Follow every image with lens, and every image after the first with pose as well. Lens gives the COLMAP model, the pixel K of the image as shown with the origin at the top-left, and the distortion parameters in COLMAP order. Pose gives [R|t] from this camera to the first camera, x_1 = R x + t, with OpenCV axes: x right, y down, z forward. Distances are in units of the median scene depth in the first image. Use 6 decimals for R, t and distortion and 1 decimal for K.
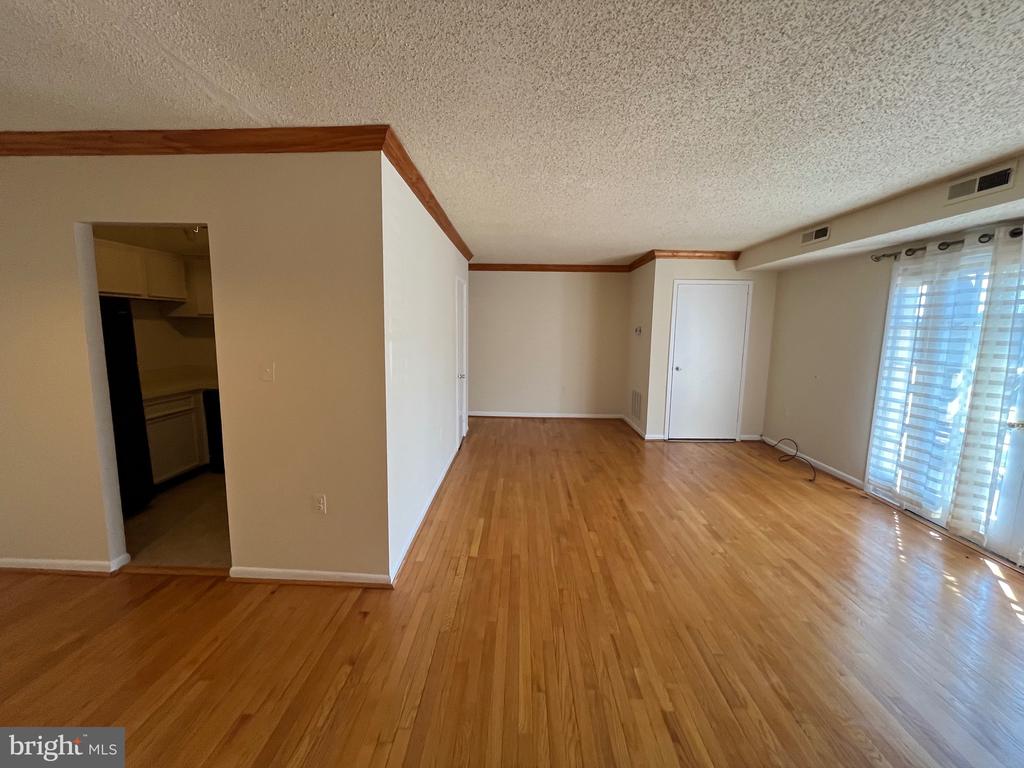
lens RADIAL K [[418.7, 0, 507.8], [0, 418.7, 380.8], [0, 0, 1]] dist [-0.002689, 0.000041]
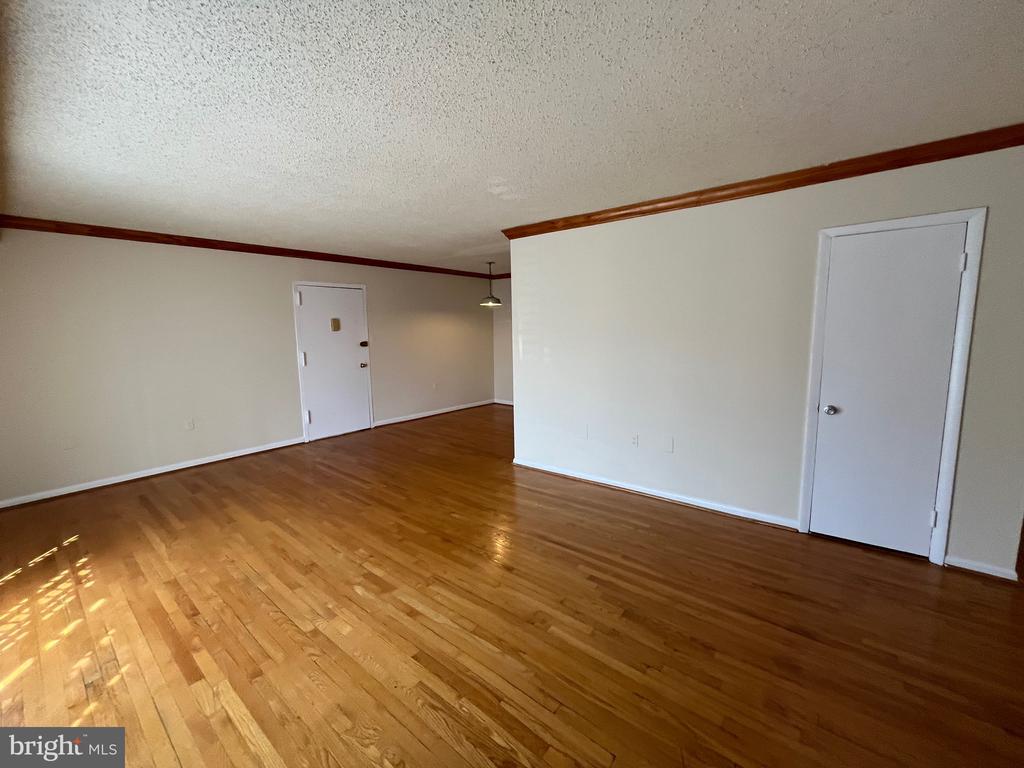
lens RADIAL K [[418.7, 0, 507.8], [0, 418.7, 380.8], [0, 0, 1]] dist [-0.002689, 0.000041]
pose [[-0.612718, 0.095451, -0.784516, 0.867560], [-0.093149, 0.977038, 0.191626, -0.173489], [0.784793, 0.190489, -0.589757, 1.483158]]
